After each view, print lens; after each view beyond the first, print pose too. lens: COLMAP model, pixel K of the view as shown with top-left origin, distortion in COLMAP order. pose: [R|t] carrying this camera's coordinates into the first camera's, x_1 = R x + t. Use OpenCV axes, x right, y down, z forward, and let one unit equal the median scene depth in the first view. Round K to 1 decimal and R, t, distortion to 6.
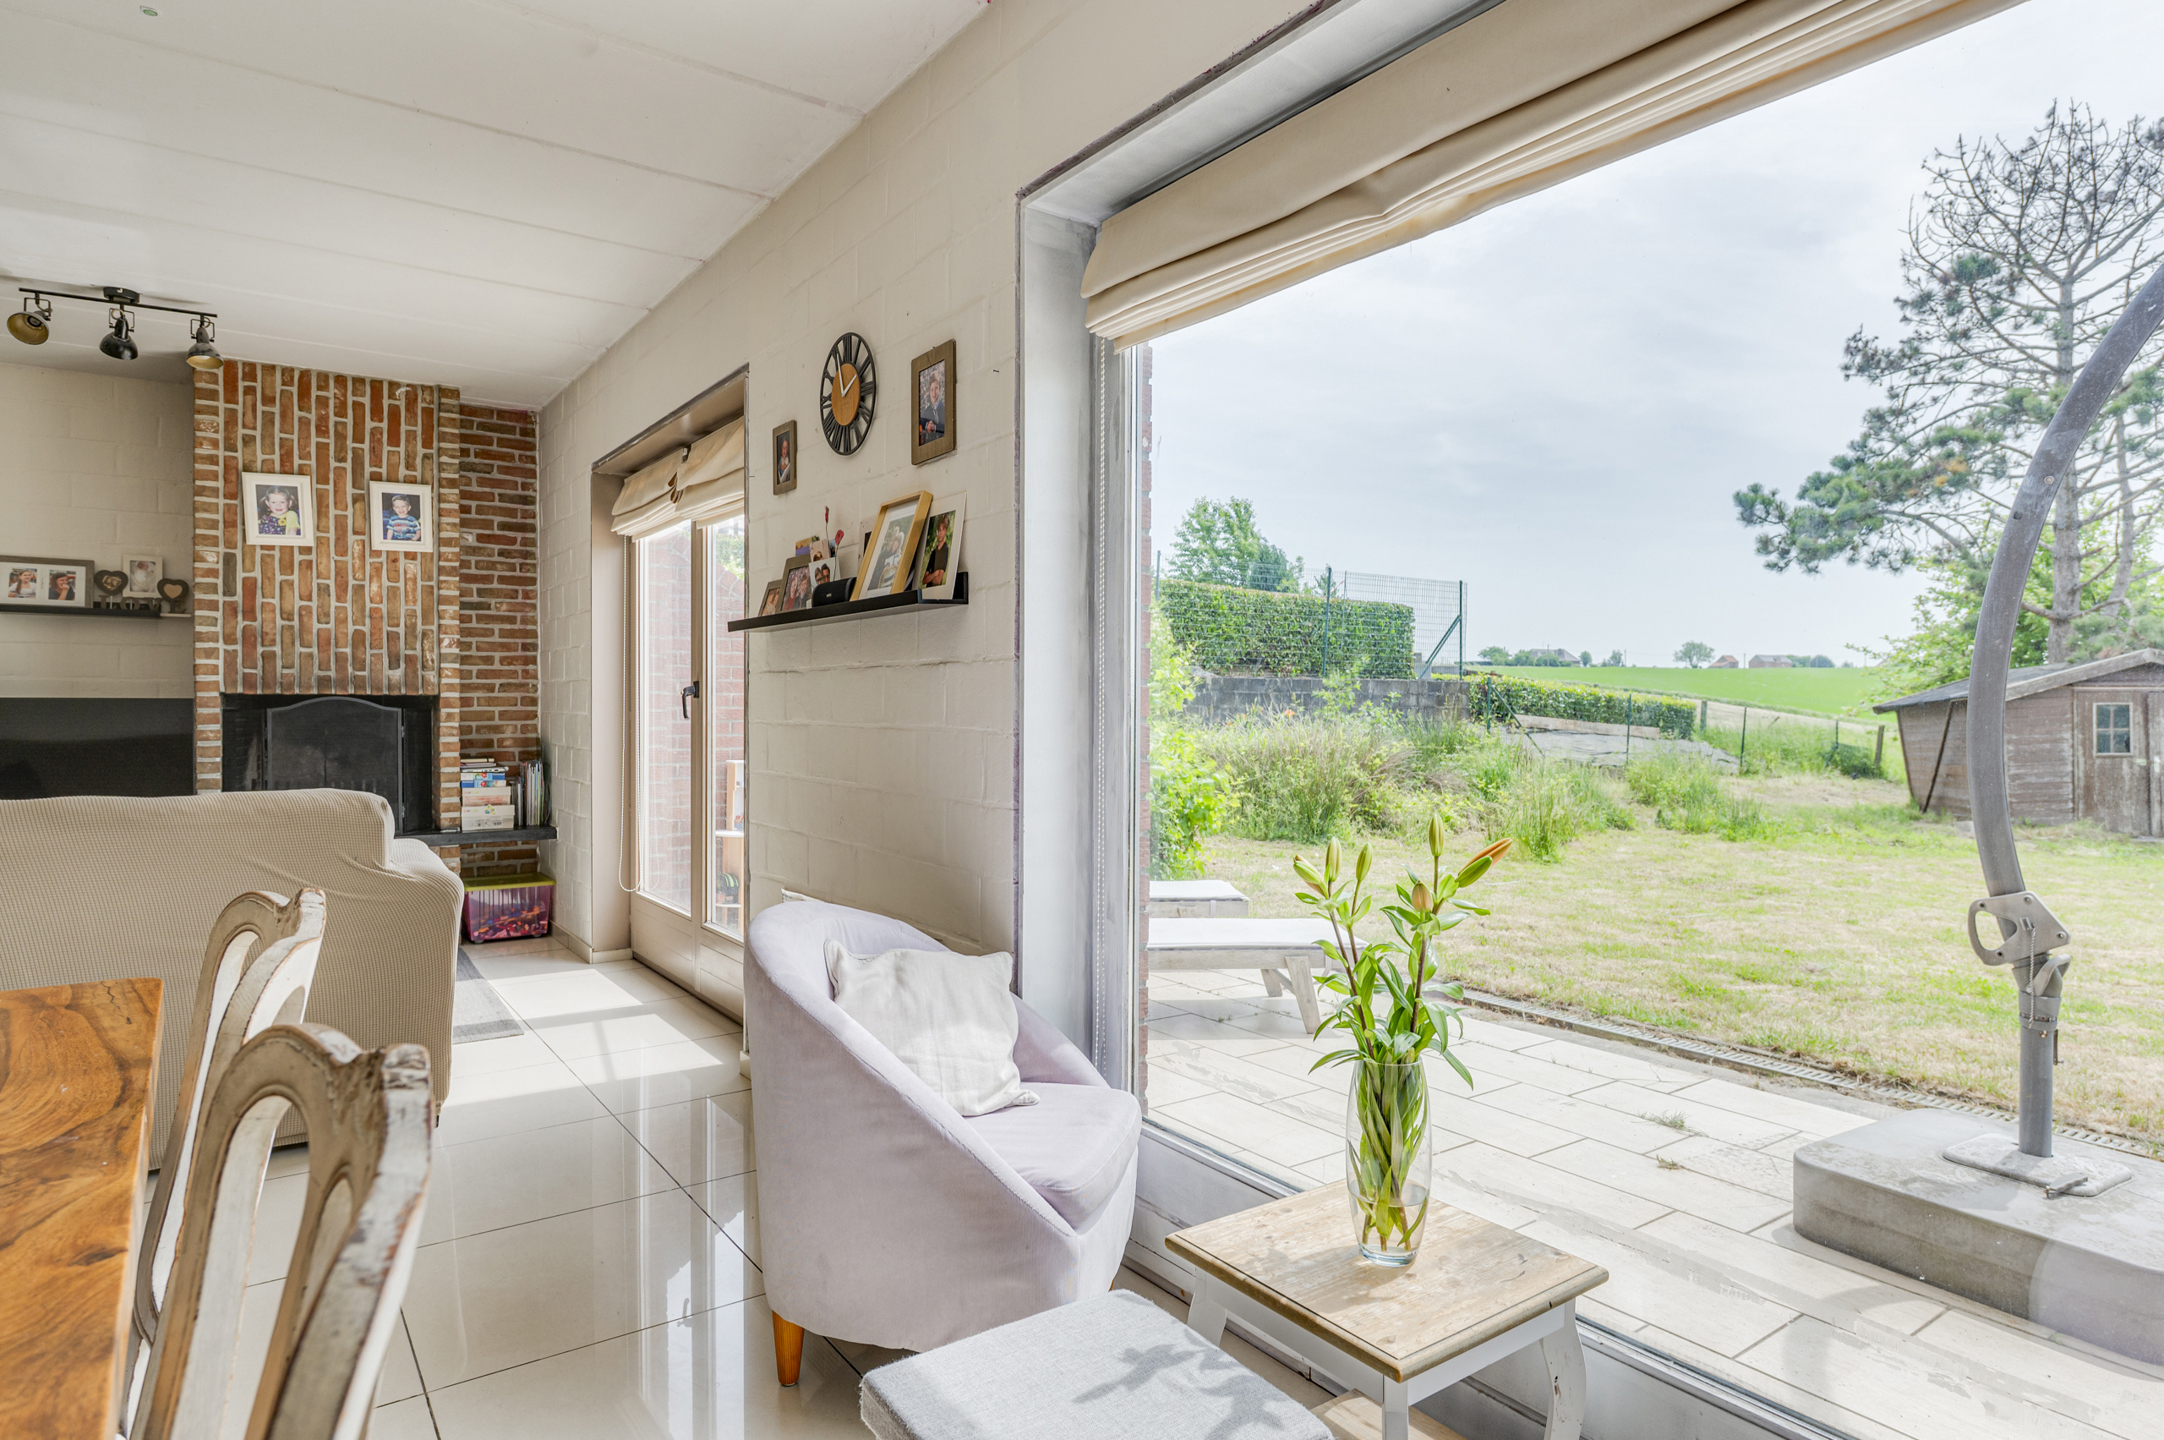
lens RADIAL K [[1199.8, 0, 1082.0], [0, 1199.8, 720.0], [0, 0, 1]] dist [-0.002810, -0.000770]
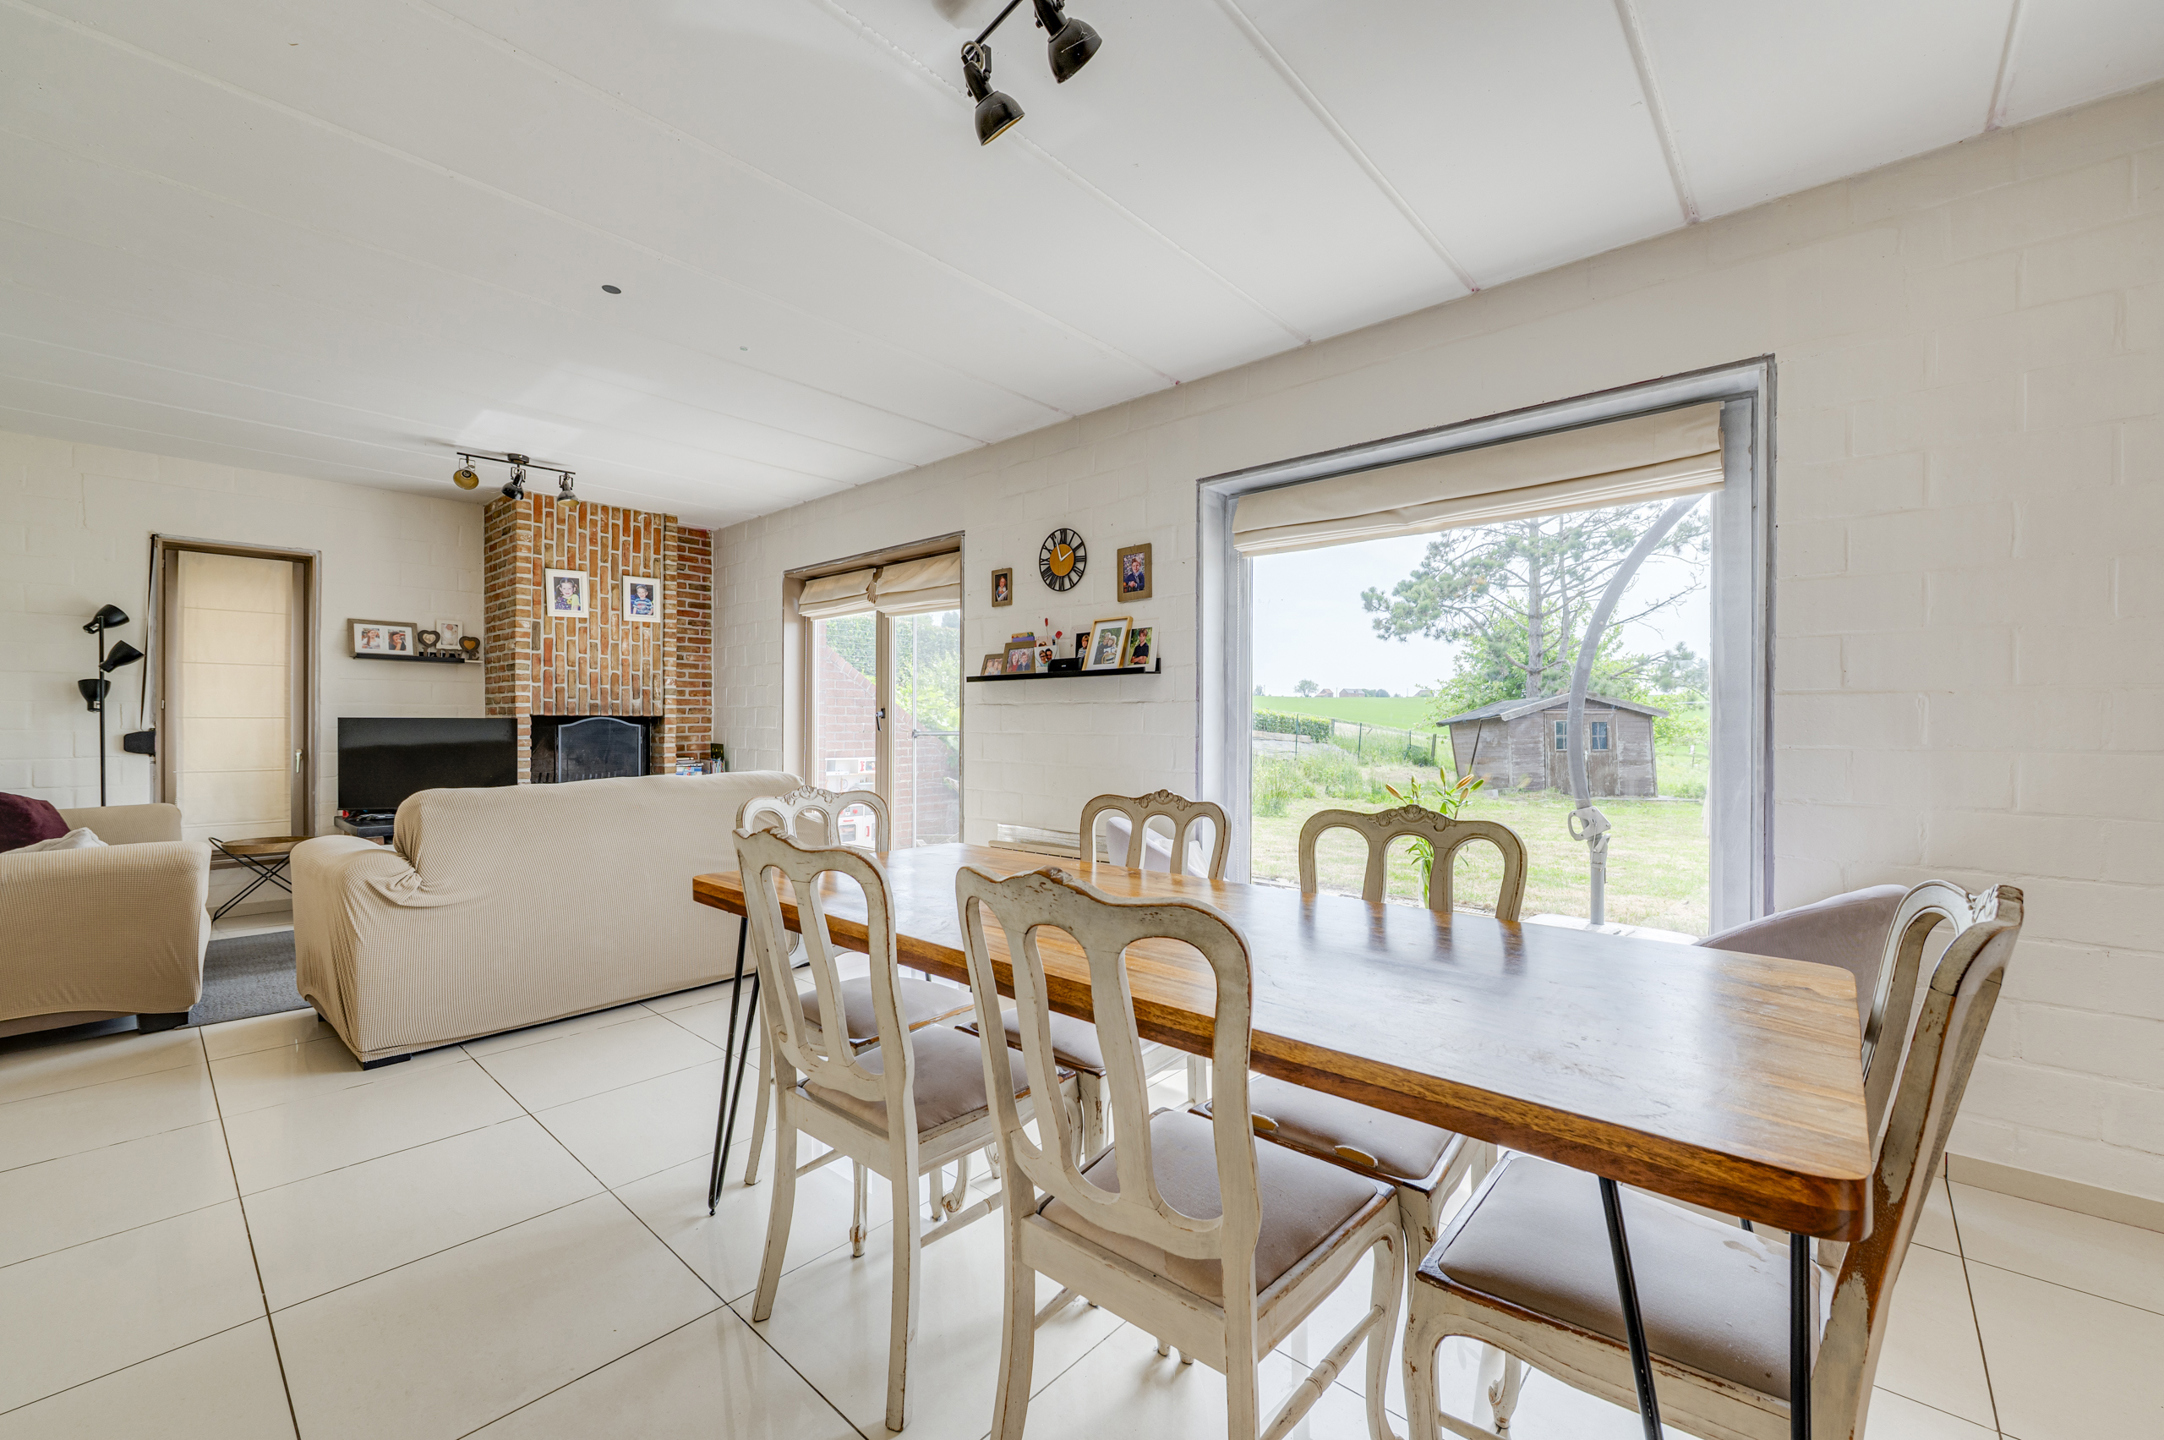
lens RADIAL K [[861.7, 0, 1082.0], [0, 861.7, 720.0], [0, 0, 1]] dist [-0.000451, -0.000095]
pose [[0.976000, 0.000085, 0.217772, -0.263503], [0.003011, 0.999899, -0.013888, 0.001145], [-0.217751, 0.014210, 0.975901, -0.193619]]
